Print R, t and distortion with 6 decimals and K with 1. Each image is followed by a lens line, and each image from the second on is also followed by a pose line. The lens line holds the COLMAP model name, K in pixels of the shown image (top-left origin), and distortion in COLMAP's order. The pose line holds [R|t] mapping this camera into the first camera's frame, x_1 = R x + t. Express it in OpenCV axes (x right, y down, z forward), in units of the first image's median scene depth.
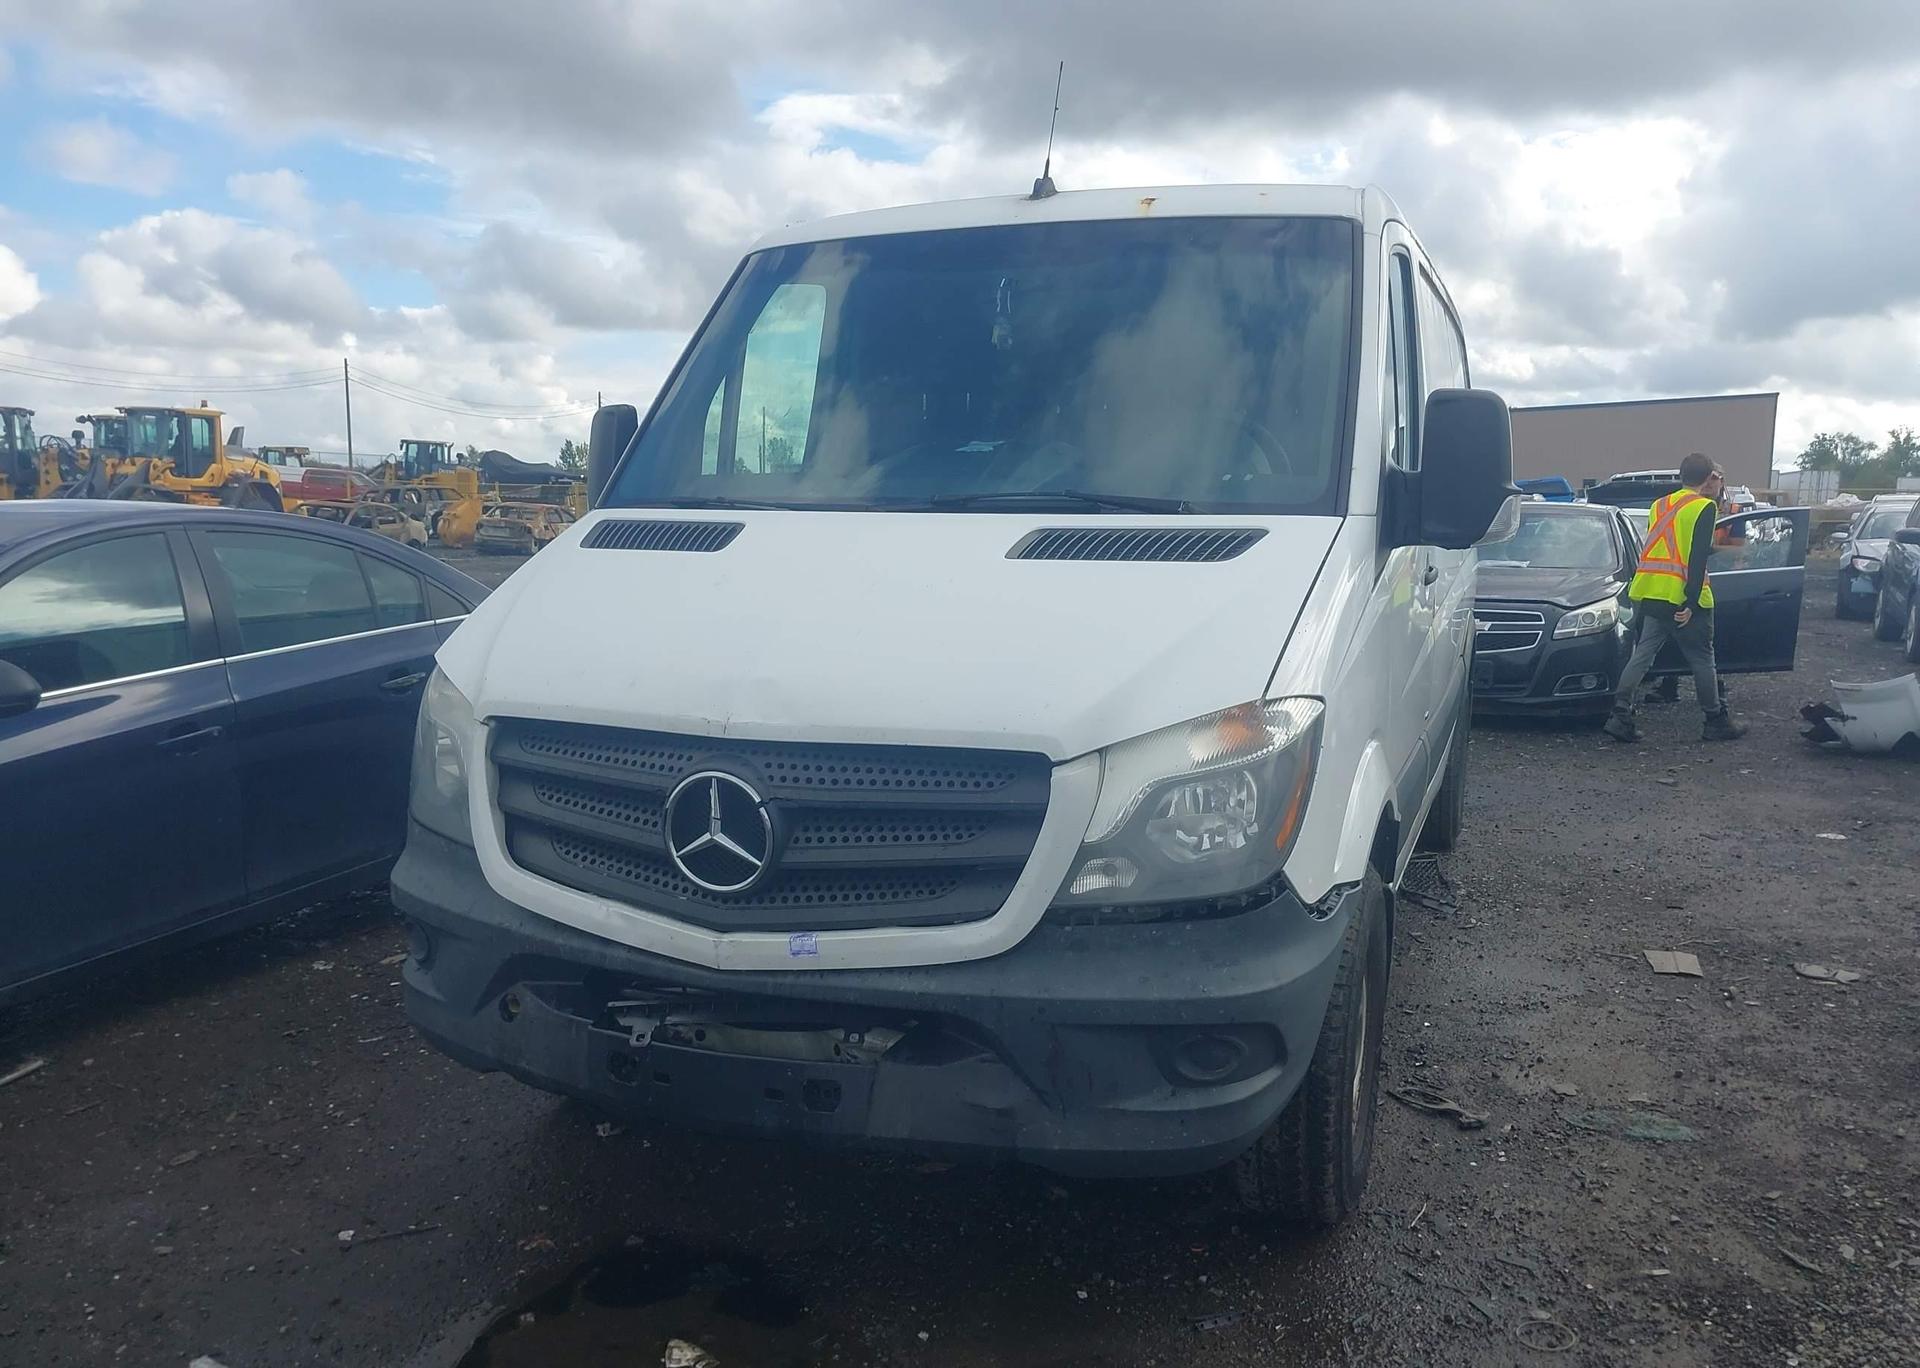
lens RADIAL K [[1483.4, 0, 970.7], [0, 1483.4, 758.0], [0, 0, 1]] dist [0.062158, -0.084848]
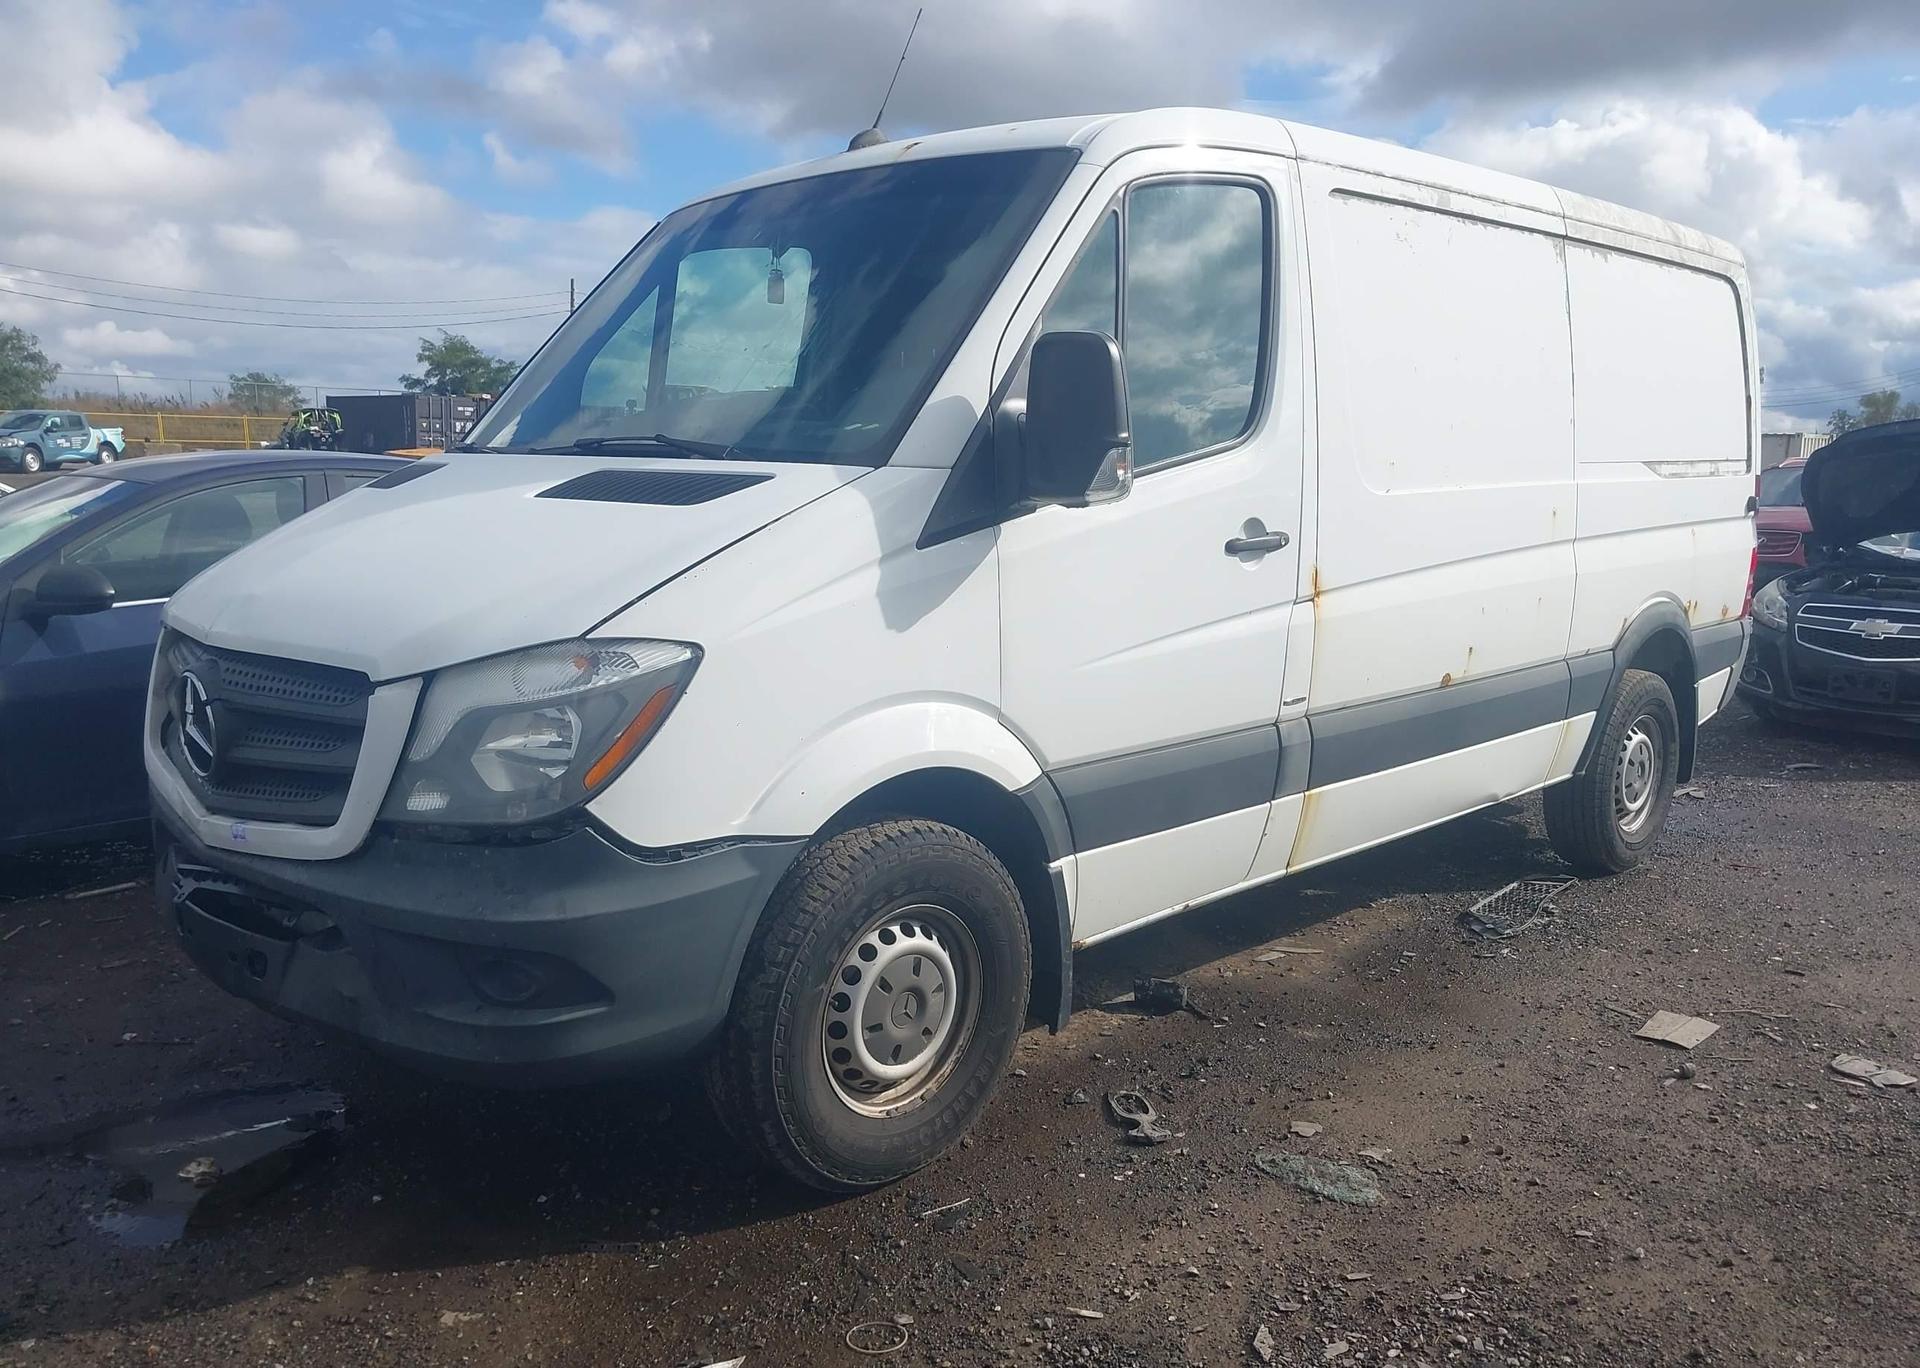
lens RADIAL K [[1483.4, 0, 970.7], [0, 1483.4, 758.0], [0, 0, 1]] dist [0.062158, -0.084848]
pose [[0.909345, 0.091398, -0.405879, 0.851575], [-0.083582, 0.995814, 0.036983, -0.017816], [0.407561, 0.000294, 0.913178, 0.181556]]
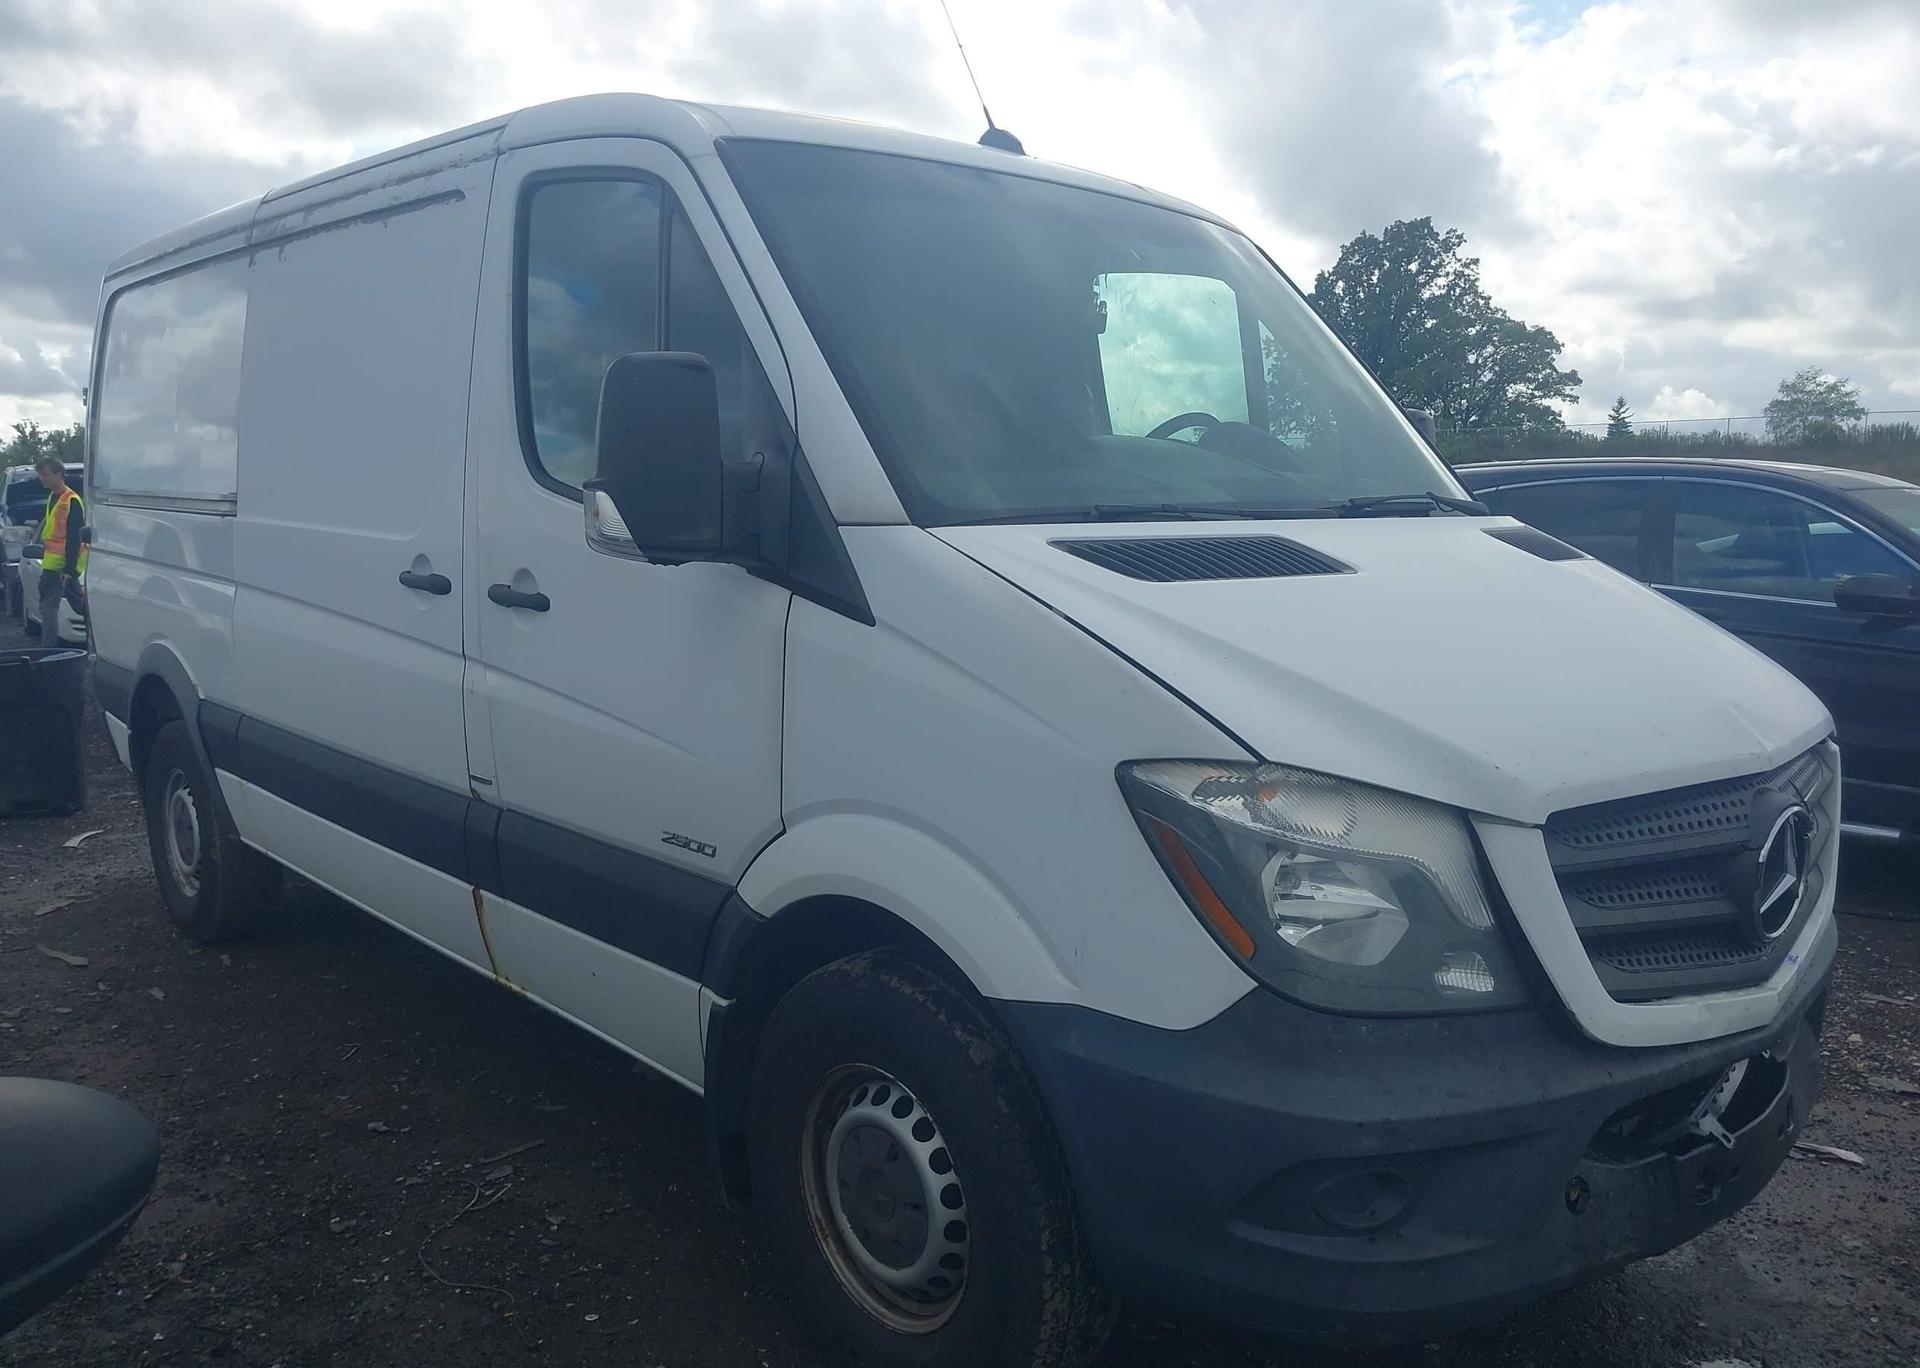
lens RADIAL K [[1474.0, 0, 954.0], [0, 1474.0, 758.8], [0, 0, 1]] dist [0.150384, -0.236273]
pose [[0.454669, -0.155744, 0.876938, -1.192094], [0.152581, 0.983657, 0.095588, -0.183348], [-0.877493, 0.090343, 0.471003, 0.999572]]
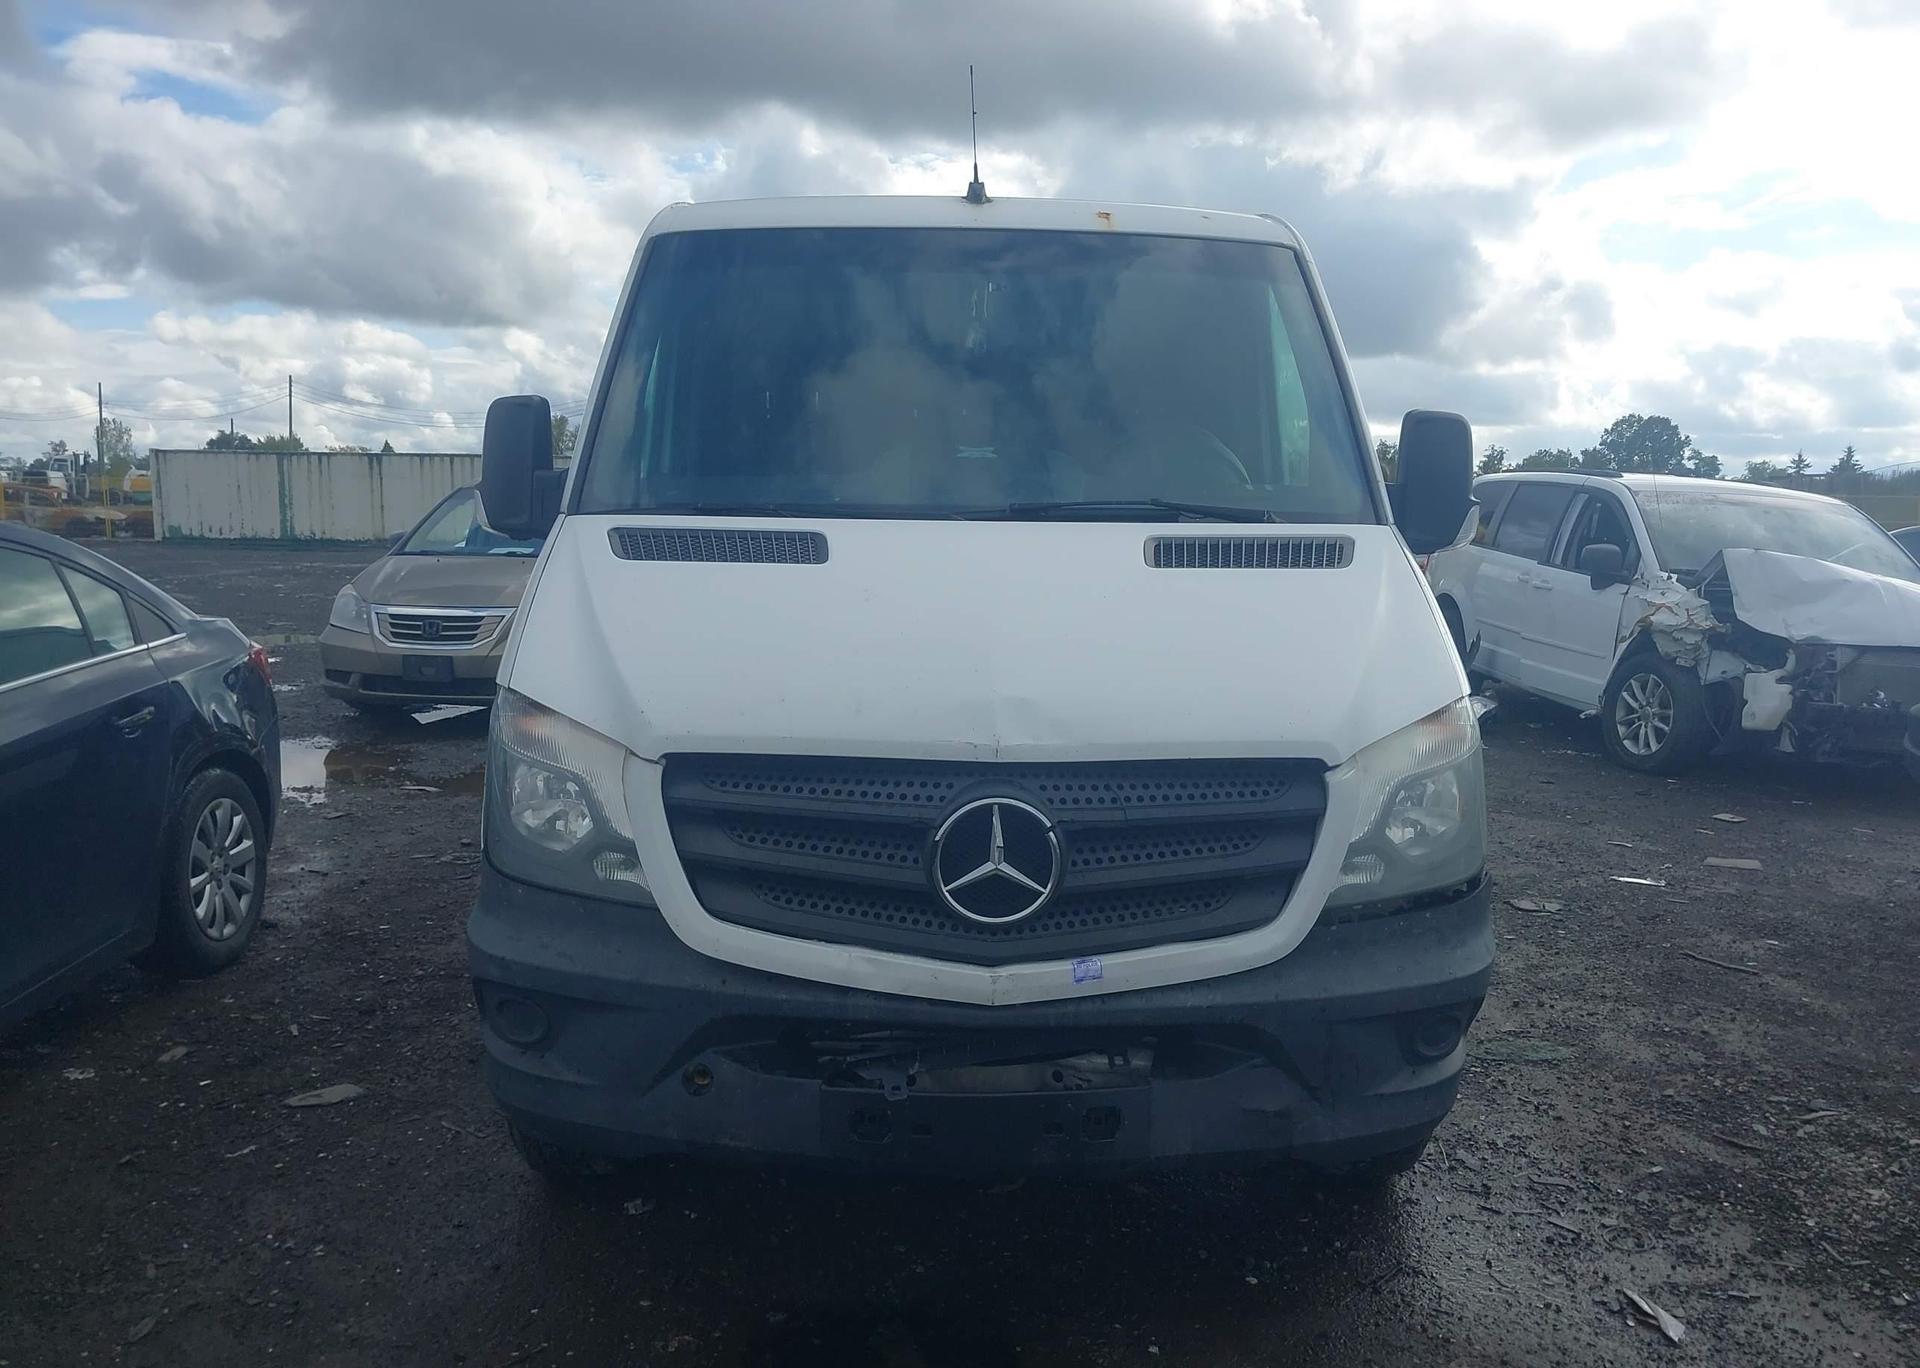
lens RADIAL K [[1483.4, 0, 970.7], [0, 1483.4, 758.0], [0, 0, 1]] dist [0.062158, -0.084848]
pose [[0.927126, -0.056010, 0.370541, -0.532284], [0.055271, 0.998392, 0.012622, -0.029045], [-0.370652, 0.008778, 0.928730, 0.126043]]
